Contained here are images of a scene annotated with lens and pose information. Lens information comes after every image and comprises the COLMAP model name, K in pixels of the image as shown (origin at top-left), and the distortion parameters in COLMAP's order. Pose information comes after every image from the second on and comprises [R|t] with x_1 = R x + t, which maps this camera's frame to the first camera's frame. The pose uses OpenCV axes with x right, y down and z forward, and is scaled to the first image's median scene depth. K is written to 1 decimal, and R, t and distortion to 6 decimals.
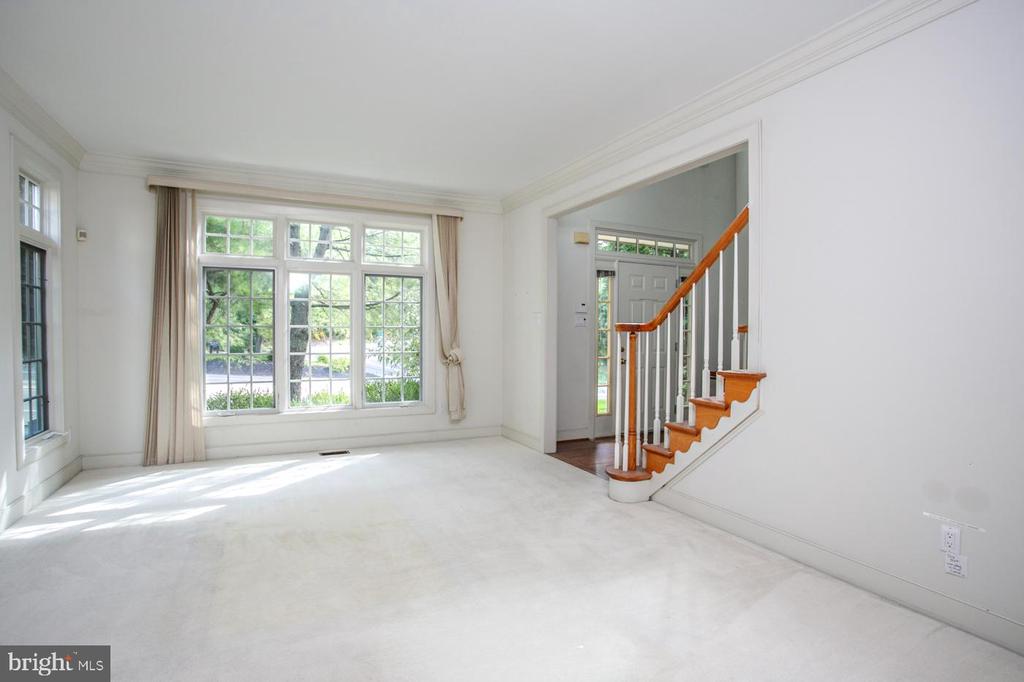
lens RADIAL K [[510.4, 0, 512.0], [0, 510.4, 331.2], [0, 0, 1]] dist [-0.075176, 0.035002]
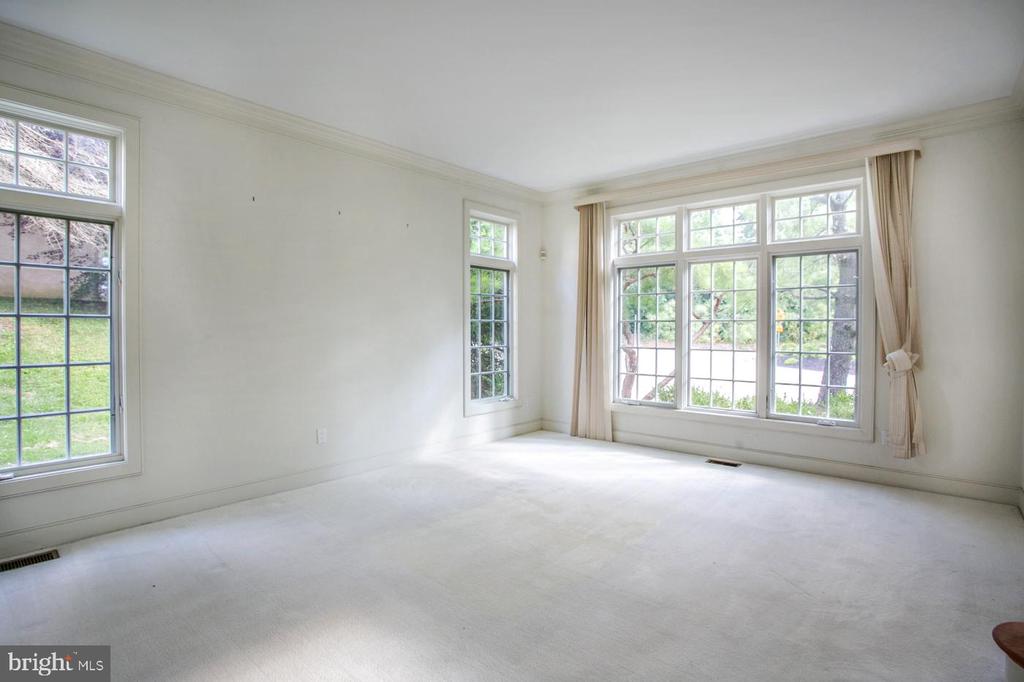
lens RADIAL K [[510.4, 0, 512.0], [0, 510.4, 331.2], [0, 0, 1]] dist [-0.075176, 0.035002]
pose [[0.397574, 0.003504, -0.917564, 0.338769], [0.002871, 0.999983, 0.005062, 0.004576], [0.917566, -0.004647, 0.397557, 0.335581]]
